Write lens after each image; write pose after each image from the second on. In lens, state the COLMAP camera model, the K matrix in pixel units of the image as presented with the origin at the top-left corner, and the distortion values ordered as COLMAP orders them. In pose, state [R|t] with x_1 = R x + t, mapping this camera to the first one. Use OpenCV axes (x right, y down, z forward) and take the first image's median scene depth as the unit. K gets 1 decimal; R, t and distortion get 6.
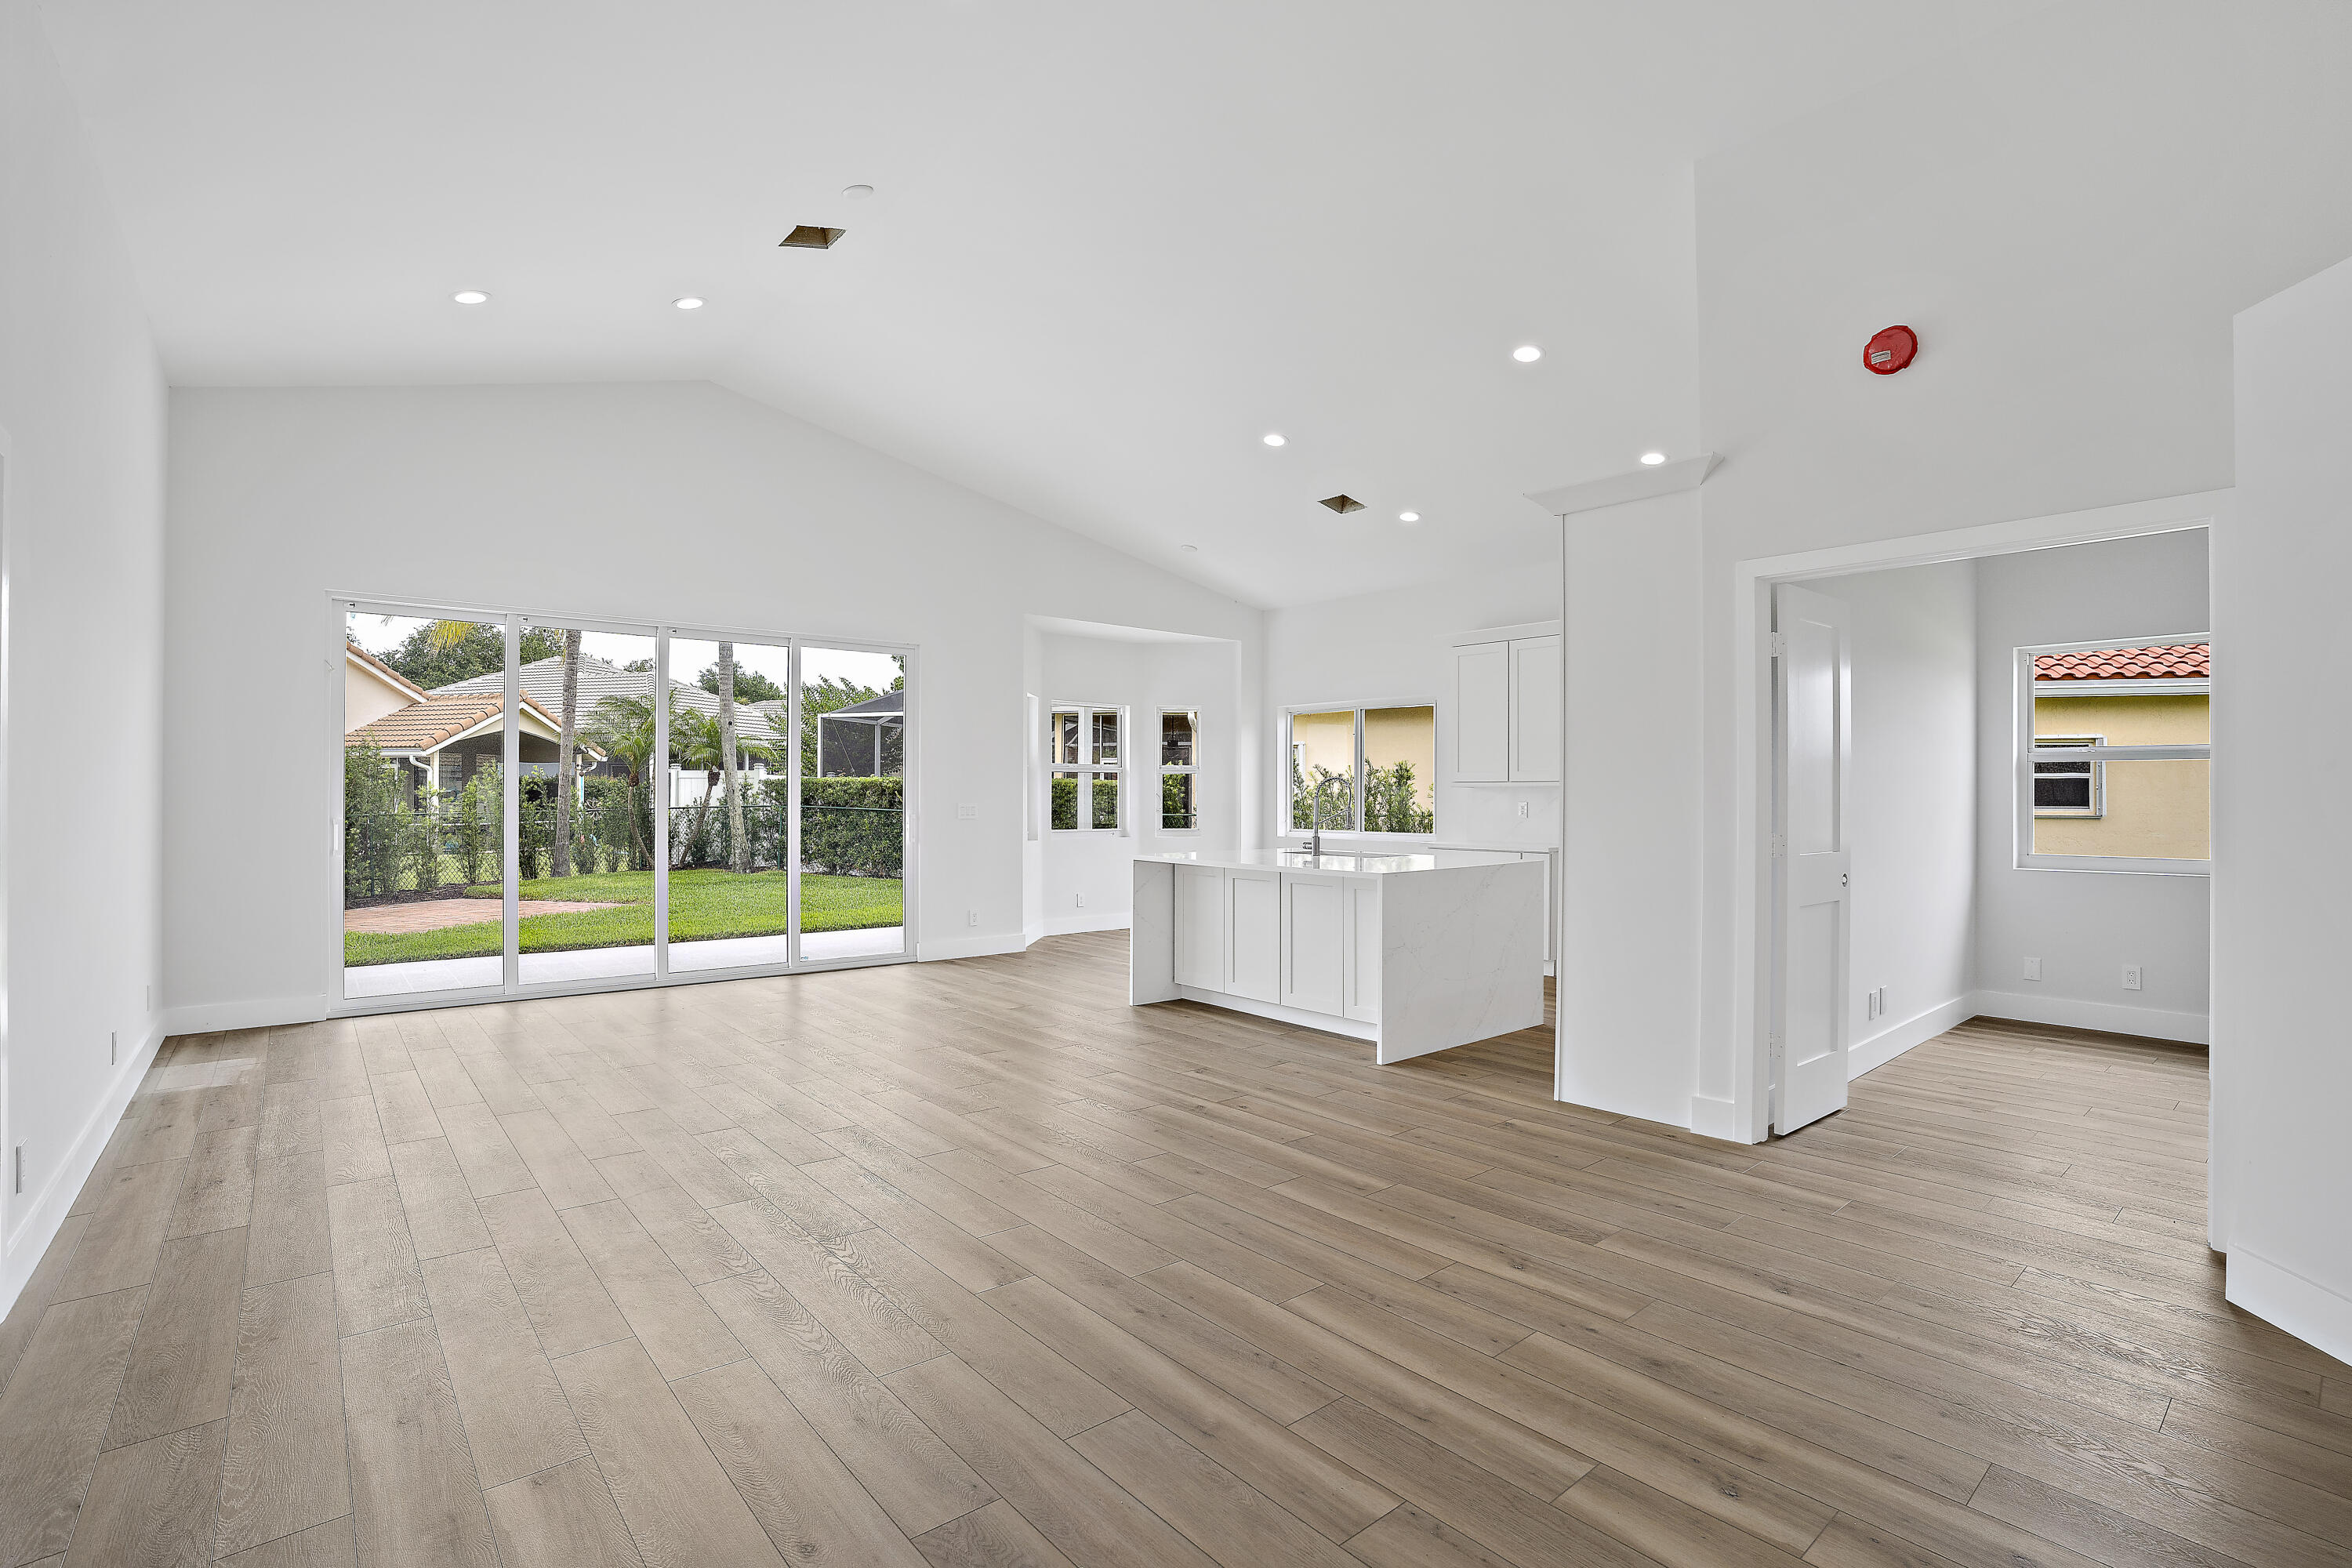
lens RADIAL K [[1093.4, 0, 1178.7], [0, 1093.4, 797.8], [0, 0, 1]] dist [-0.087554, 0.033412]
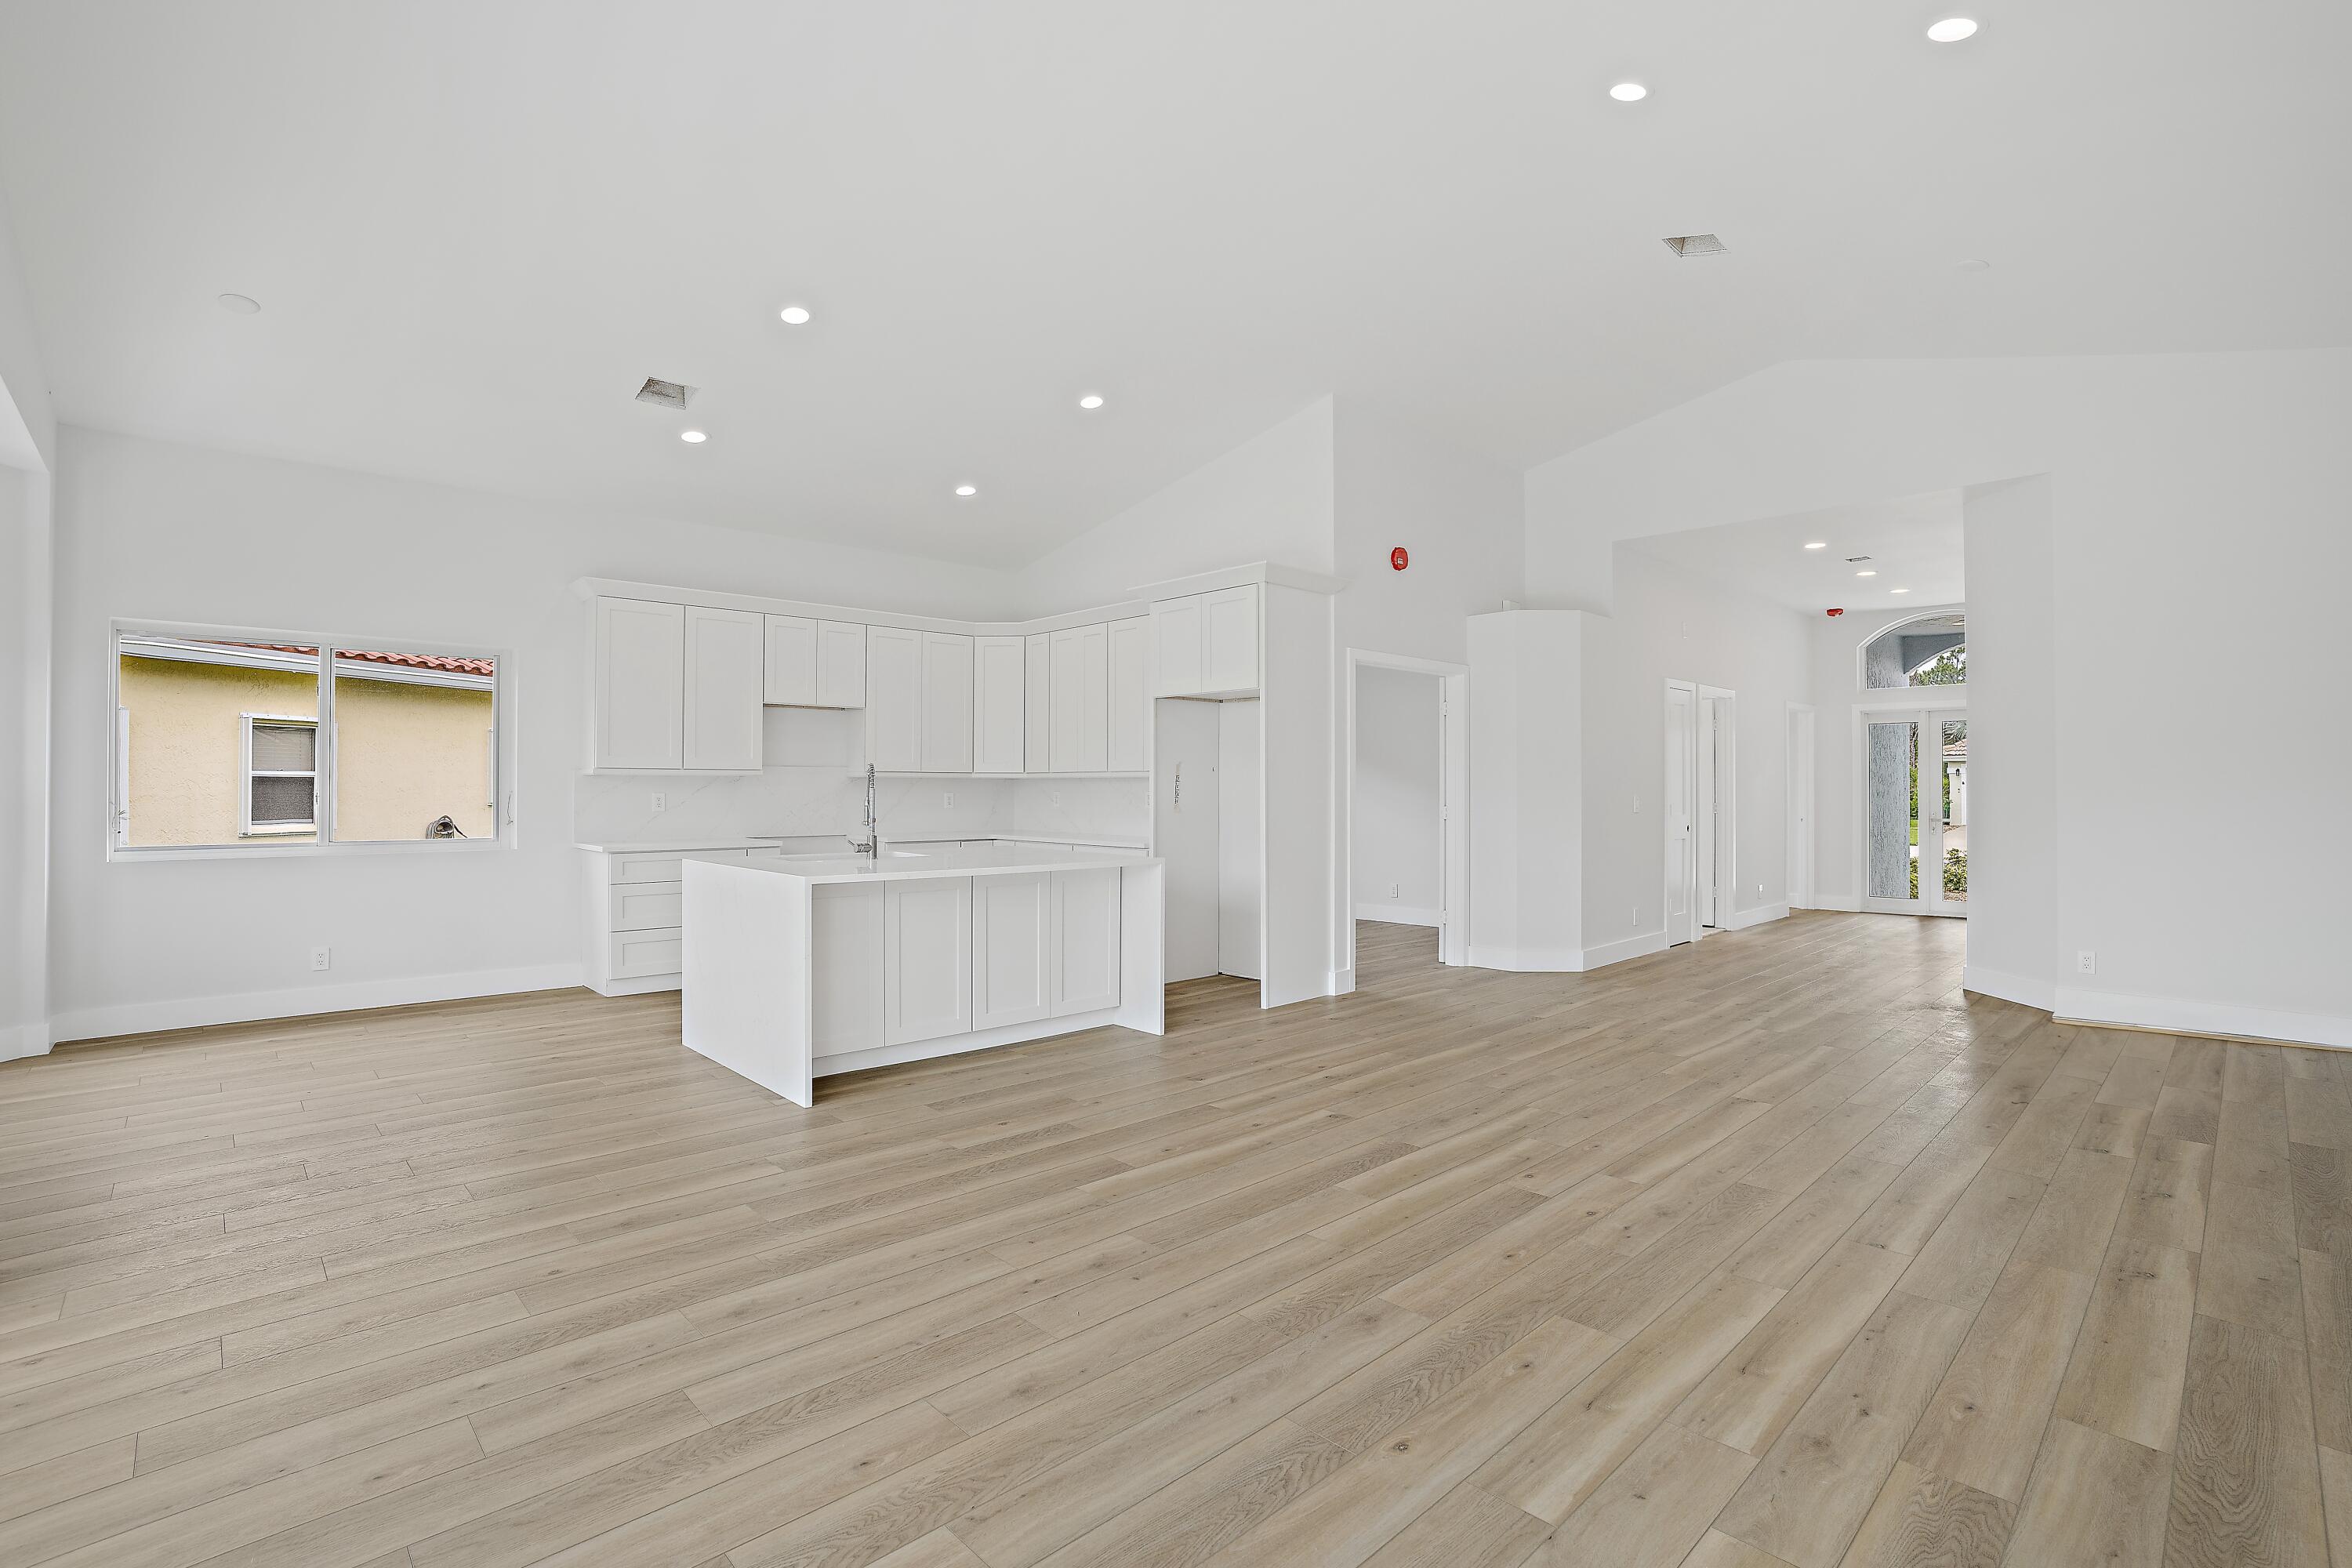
lens RADIAL K [[1084.3, 0, 1183.5], [0, 1084.3, 779.6], [0, 0, 1]] dist [-0.085297, 0.036483]
pose [[-0.062748, 0.005138, 0.998016, -0.748011], [0.002513, 0.999984, -0.004990, -0.002724], [-0.998026, 0.002195, -0.062760, 0.876800]]
